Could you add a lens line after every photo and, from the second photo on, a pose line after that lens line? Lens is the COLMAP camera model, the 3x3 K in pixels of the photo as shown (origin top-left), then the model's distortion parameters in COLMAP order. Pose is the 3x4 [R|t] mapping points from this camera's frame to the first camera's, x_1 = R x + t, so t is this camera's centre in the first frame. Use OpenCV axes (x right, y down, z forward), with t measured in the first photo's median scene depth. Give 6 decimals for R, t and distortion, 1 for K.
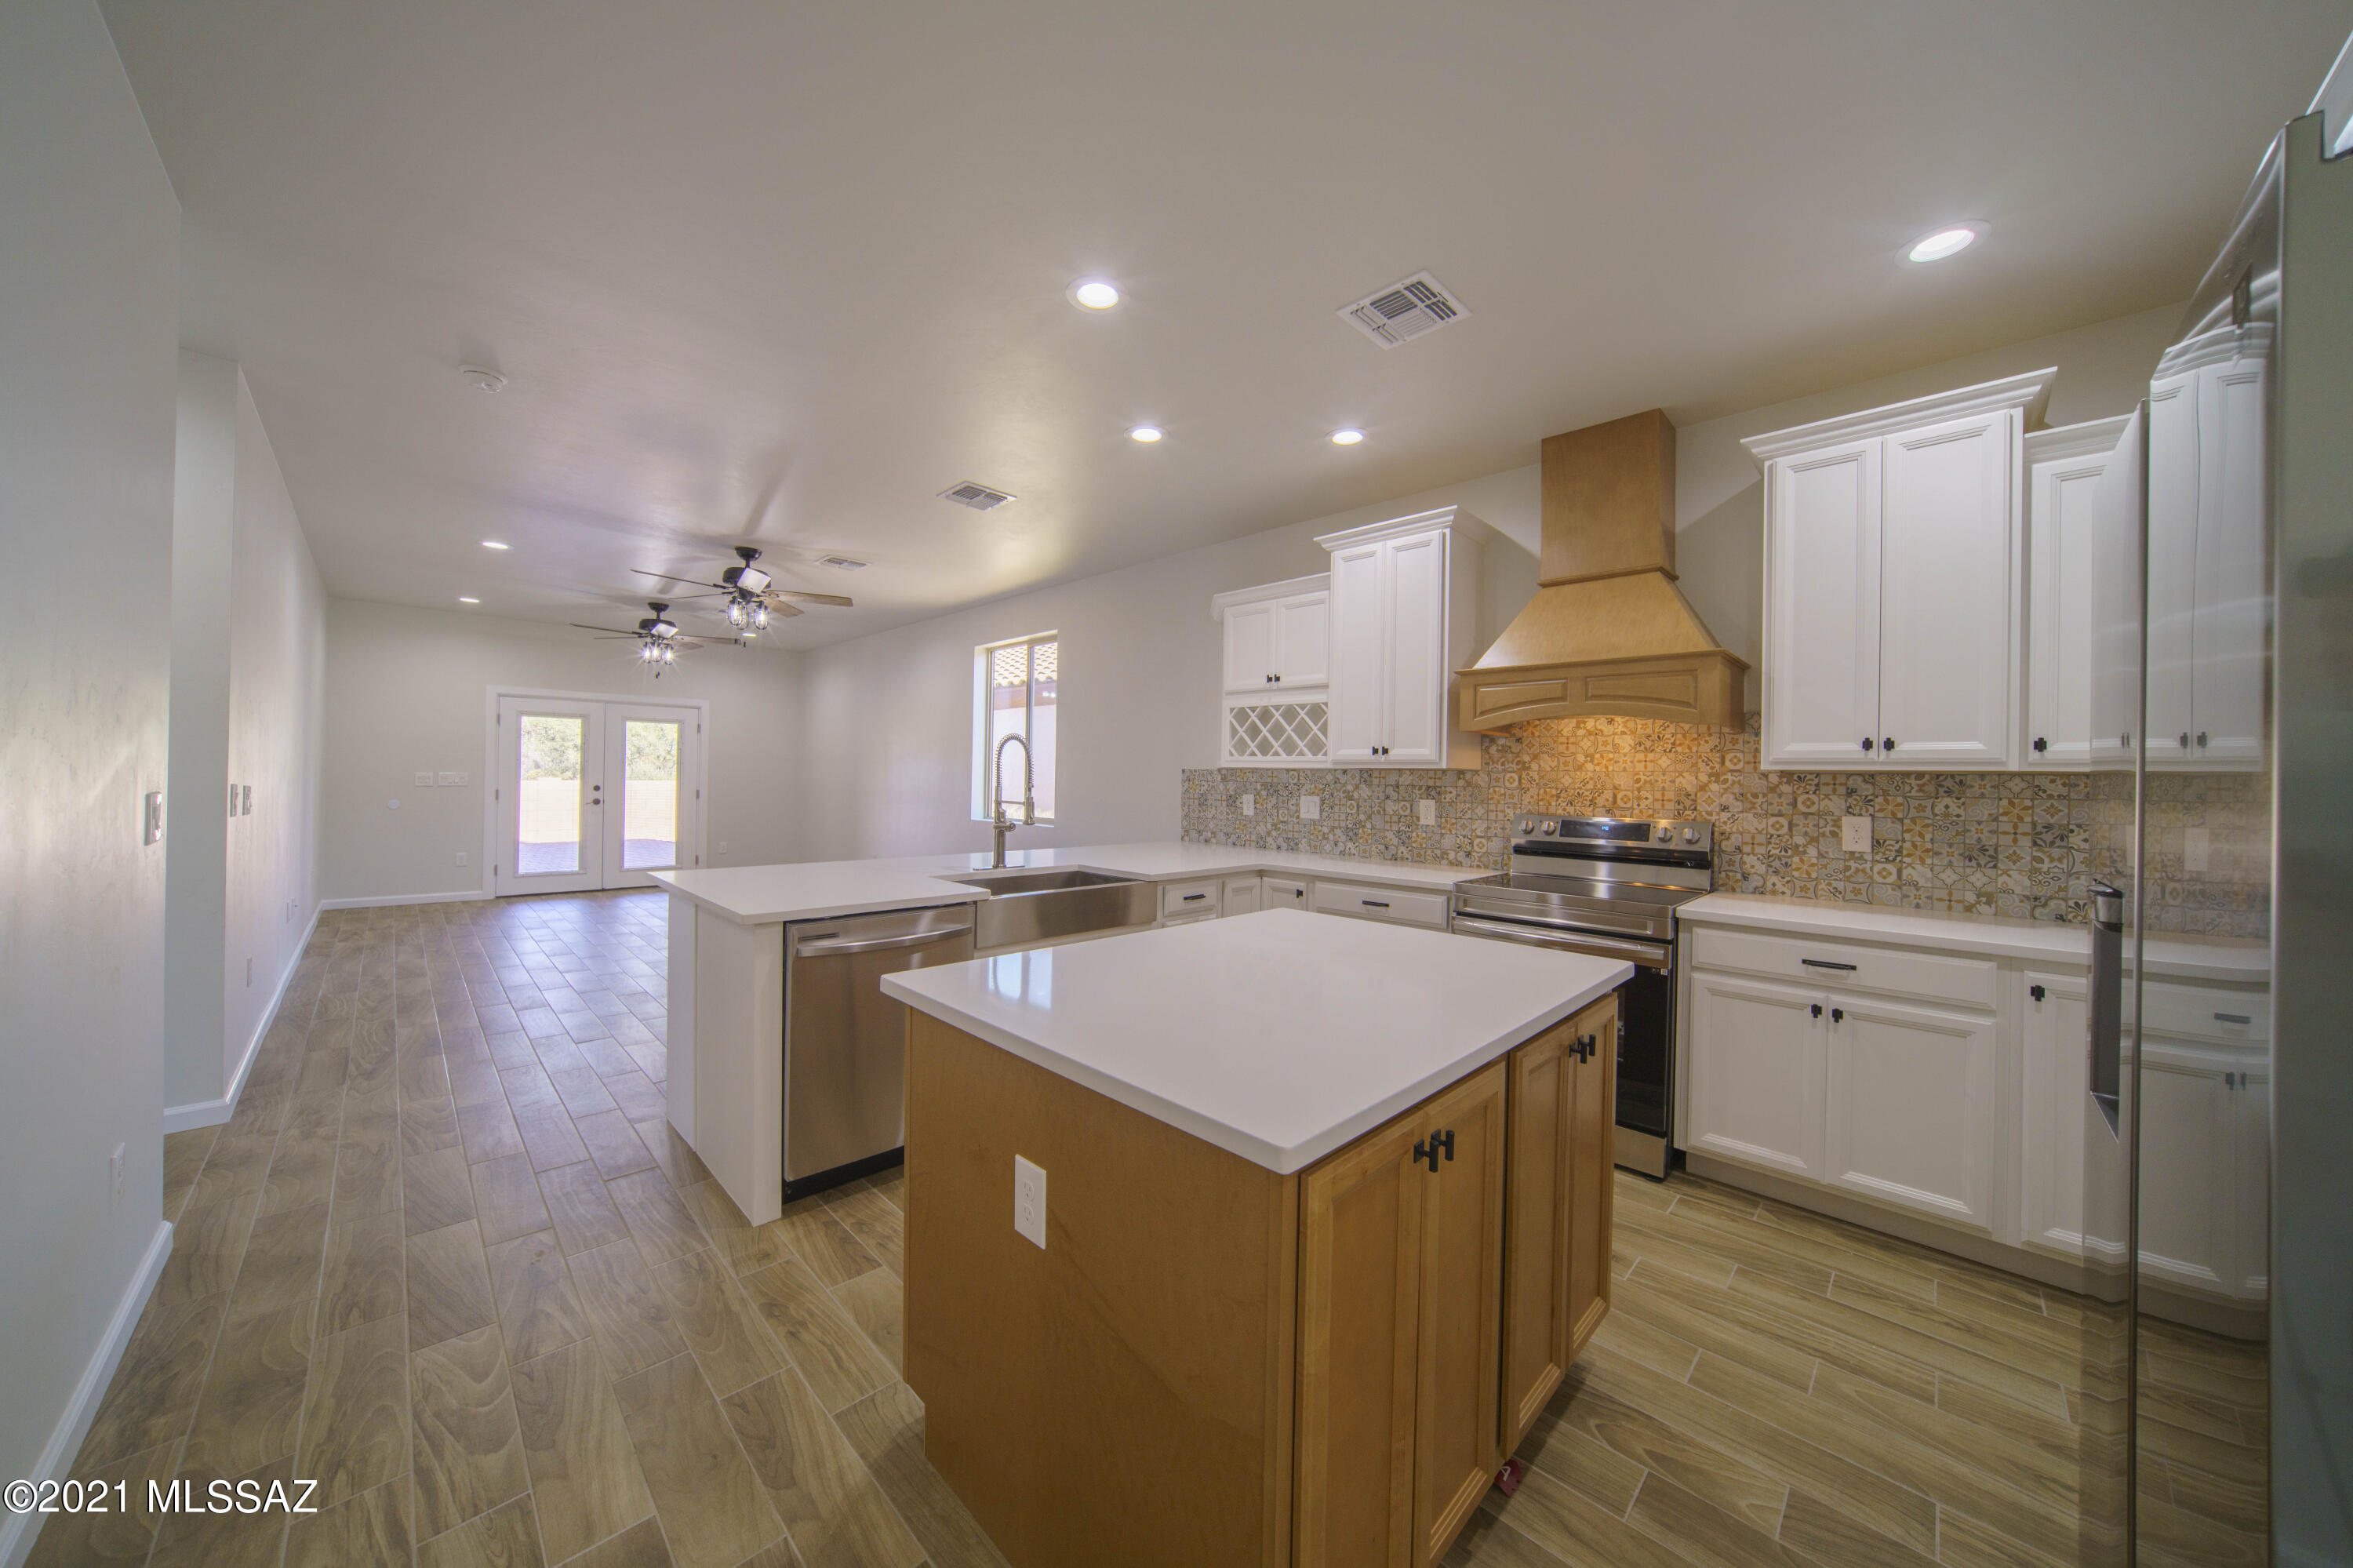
lens RADIAL K [[801.3, 0, 1178.0], [0, 801.3, 782.5], [0, 0, 1]] dist [-0.021683, 0.003616]
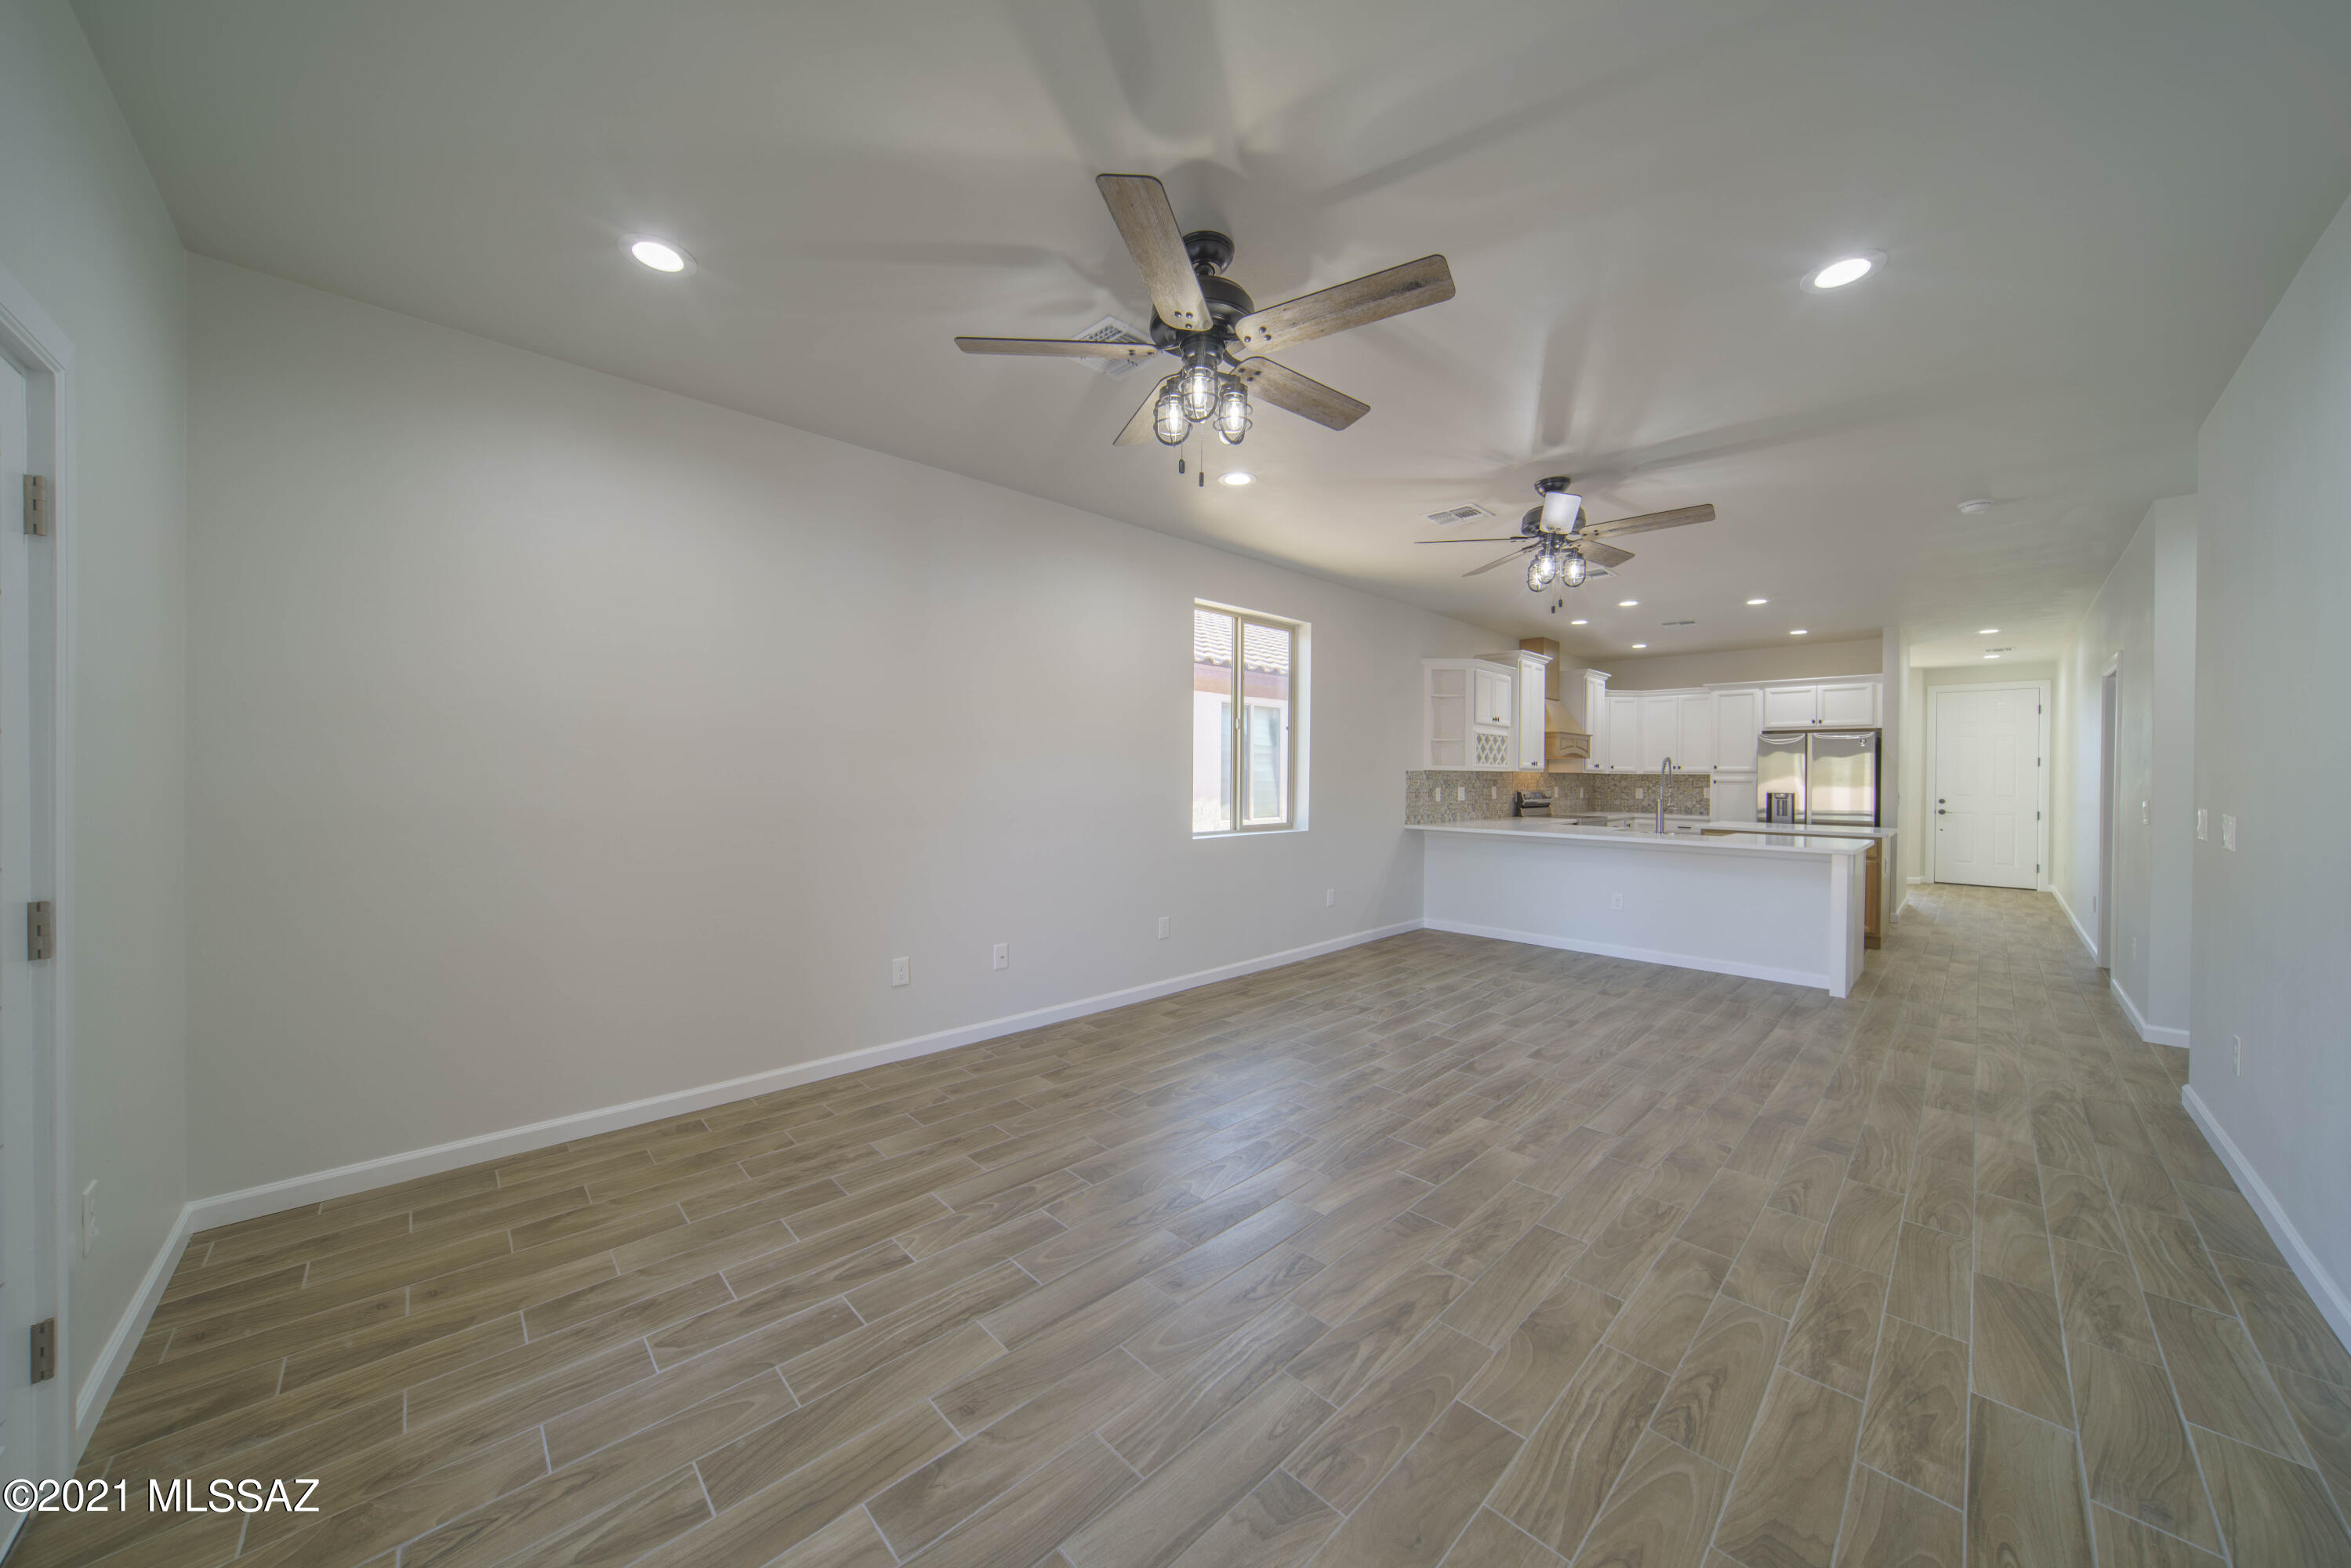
lens RADIAL K [[800.6, 0, 1177.1], [0, 800.6, 773.3], [0, 0, 1]] dist [-0.021683, 0.003616]
pose [[0.012722, -0.014513, 0.999814, -1.343057], [-0.001375, 0.999893, 0.014532, -0.031666], [-0.999918, -0.001560, 0.012701, 1.391118]]
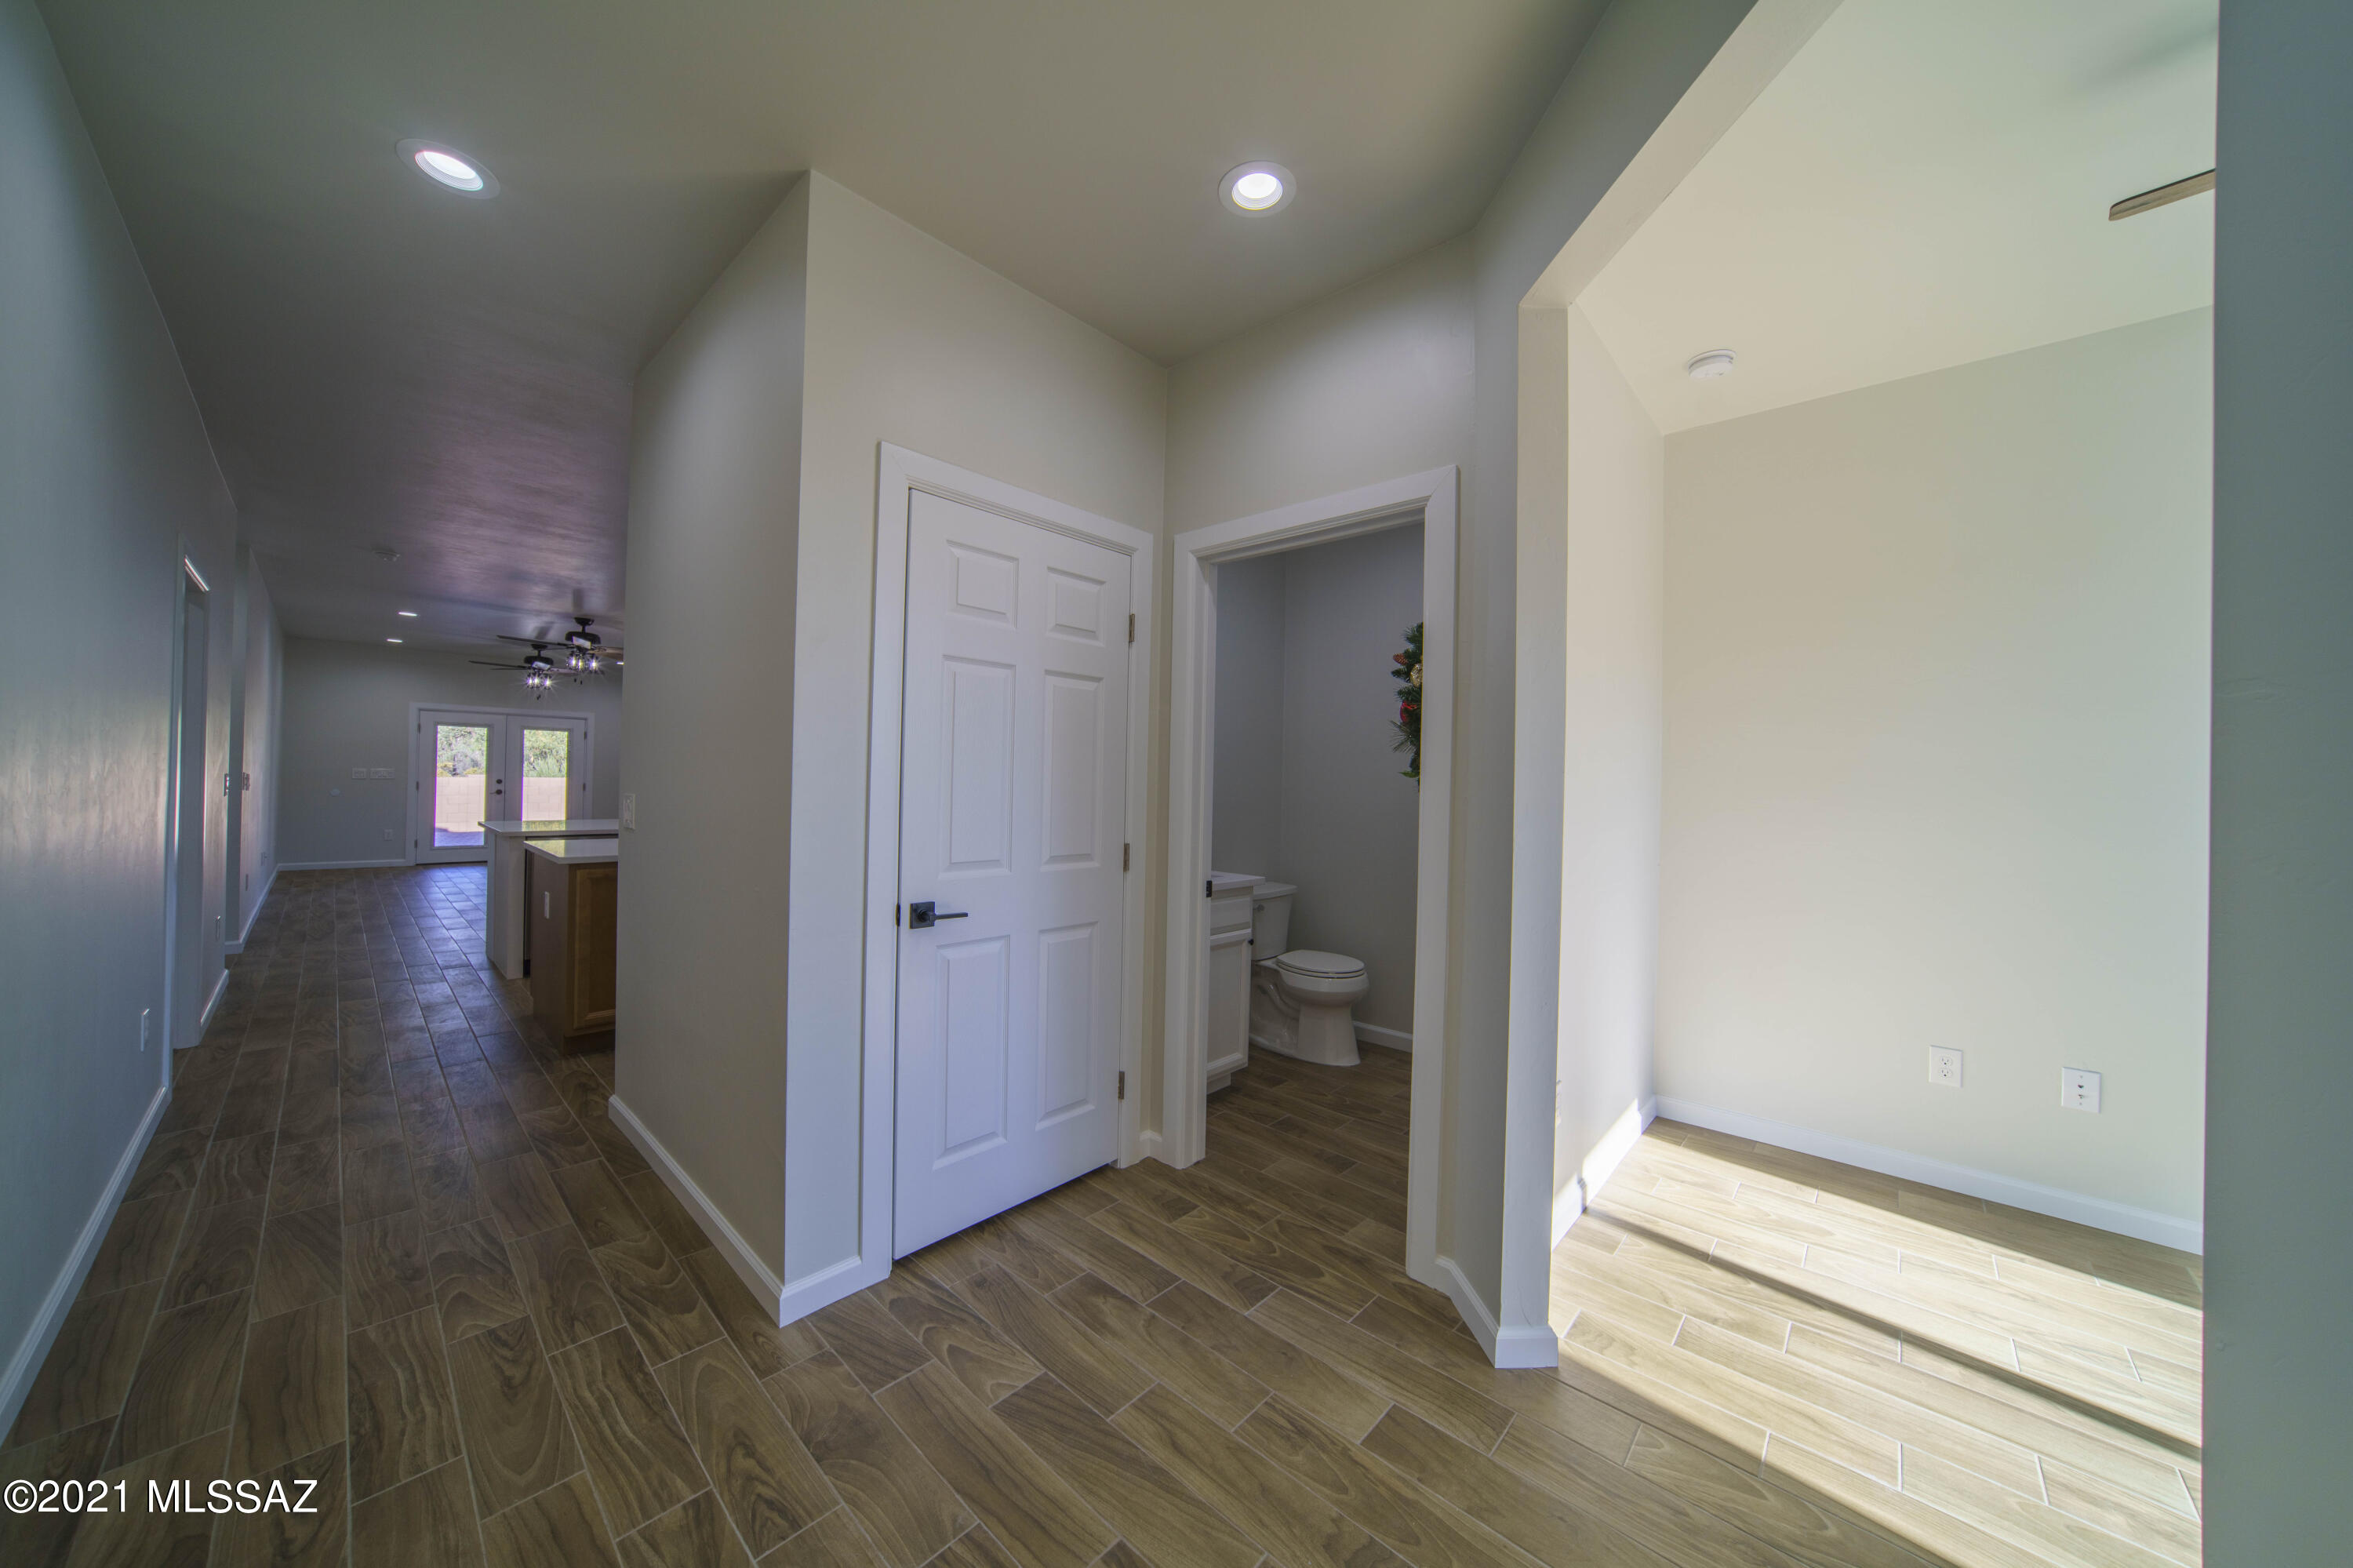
lens RADIAL K [[801.3, 0, 1181.7], [0, 801.3, 784.0], [0, 0, 1]] dist [-0.021683, 0.003616]
pose [[0.999228, 0.004847, 0.038988, 0.534042], [-0.004809, 0.999988, -0.001072, 0.011921], [-0.038993, 0.000884, 0.999239, -0.534442]]
